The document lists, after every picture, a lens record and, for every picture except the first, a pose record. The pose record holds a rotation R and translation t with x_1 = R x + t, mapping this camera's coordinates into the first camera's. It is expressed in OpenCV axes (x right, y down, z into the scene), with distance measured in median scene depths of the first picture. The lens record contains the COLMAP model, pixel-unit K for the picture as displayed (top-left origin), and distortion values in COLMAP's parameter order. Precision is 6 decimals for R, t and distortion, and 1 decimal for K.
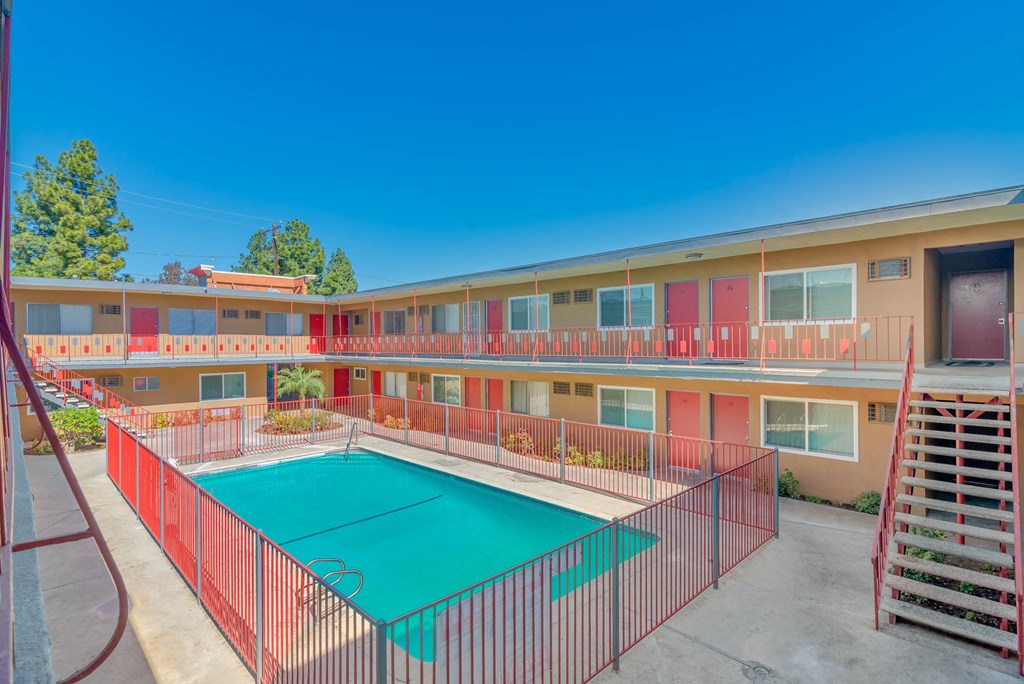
lens RADIAL K [[497.9, 0, 491.1], [0, 497.9, 345.3], [0, 0, 1]] dist [-0.004150, -0.000317]
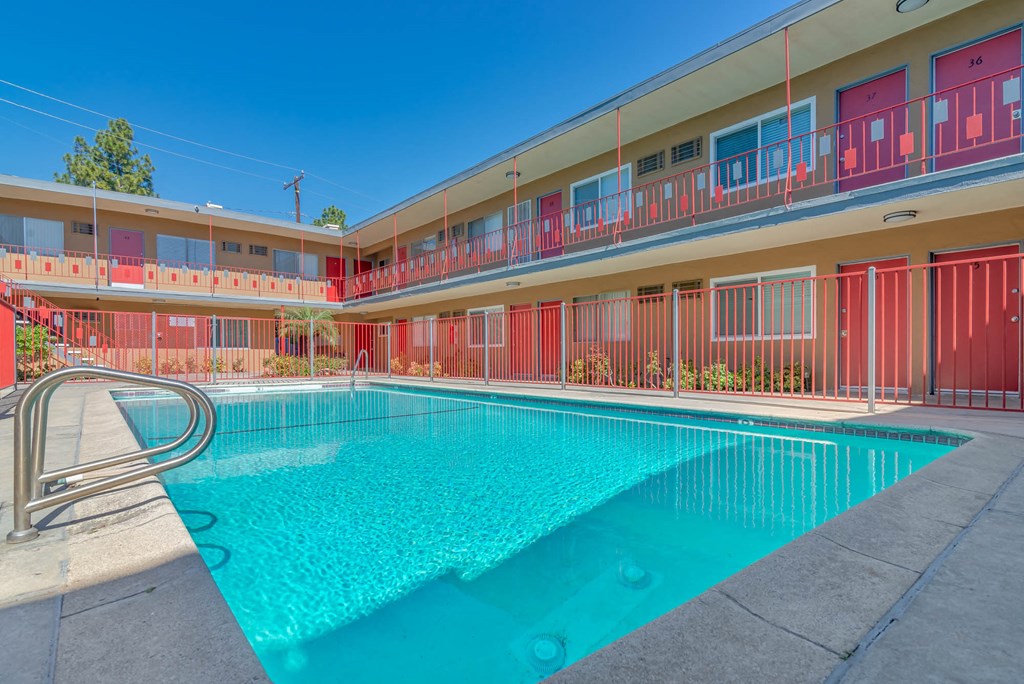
lens RADIAL K [[497.9, 0, 484.2], [0, 497.9, 356.6], [0, 0, 1]] dist [-0.004150, -0.000317]
pose [[0.995347, 0.003245, -0.096296, -0.017335], [-0.003551, 0.999989, -0.003009, 0.136749], [0.096285, 0.003337, 0.995348, 0.223570]]
